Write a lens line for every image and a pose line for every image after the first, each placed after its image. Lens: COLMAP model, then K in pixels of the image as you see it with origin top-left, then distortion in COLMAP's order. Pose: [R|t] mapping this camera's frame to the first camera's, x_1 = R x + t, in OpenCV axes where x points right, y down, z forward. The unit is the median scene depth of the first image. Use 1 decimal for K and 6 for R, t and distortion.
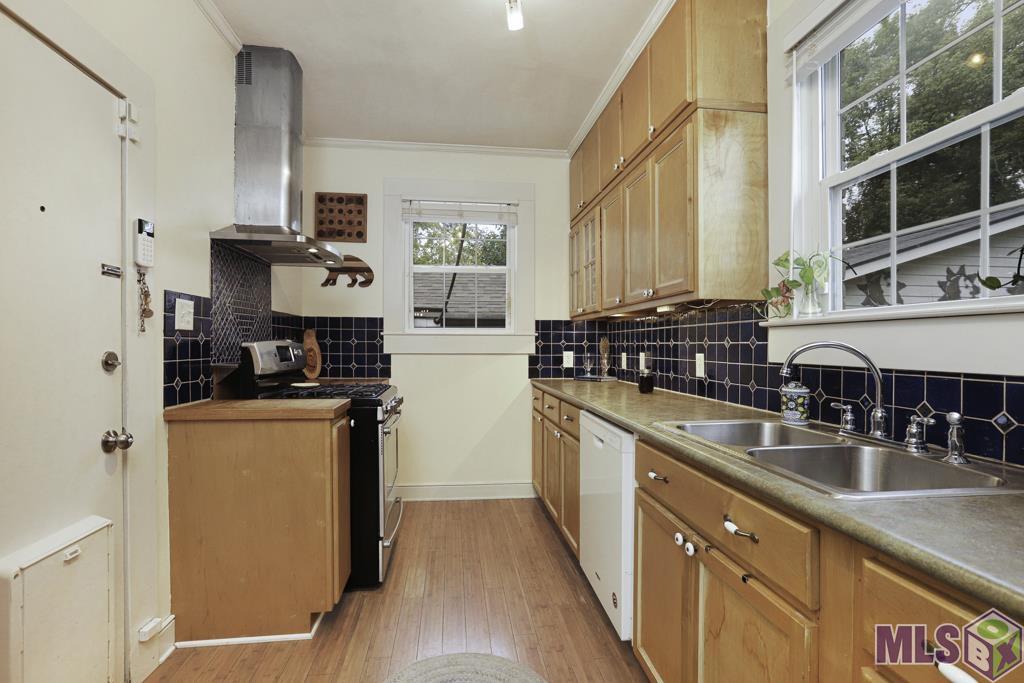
lens RADIAL K [[446.0, 0, 505.2], [0, 446.0, 348.3], [0, 0, 1]] dist [-0.042133, 0.020759]
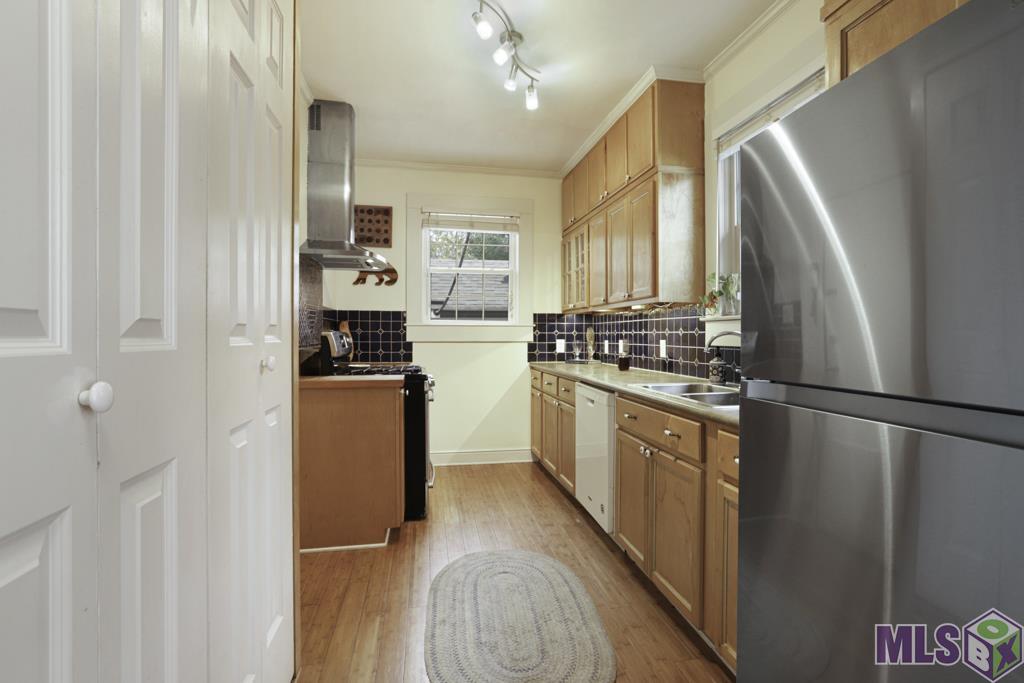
lens RADIAL K [[468.8, 0, 512.0], [0, 468.8, 341.5], [0, 0, 1]] dist [-0.046989, 0.025852]
pose [[0.997653, -0.002509, 0.068421, -0.090753], [0.002038, 0.999974, 0.006957, 0.004066], [-0.068436, -0.006801, 0.997632, -0.303272]]
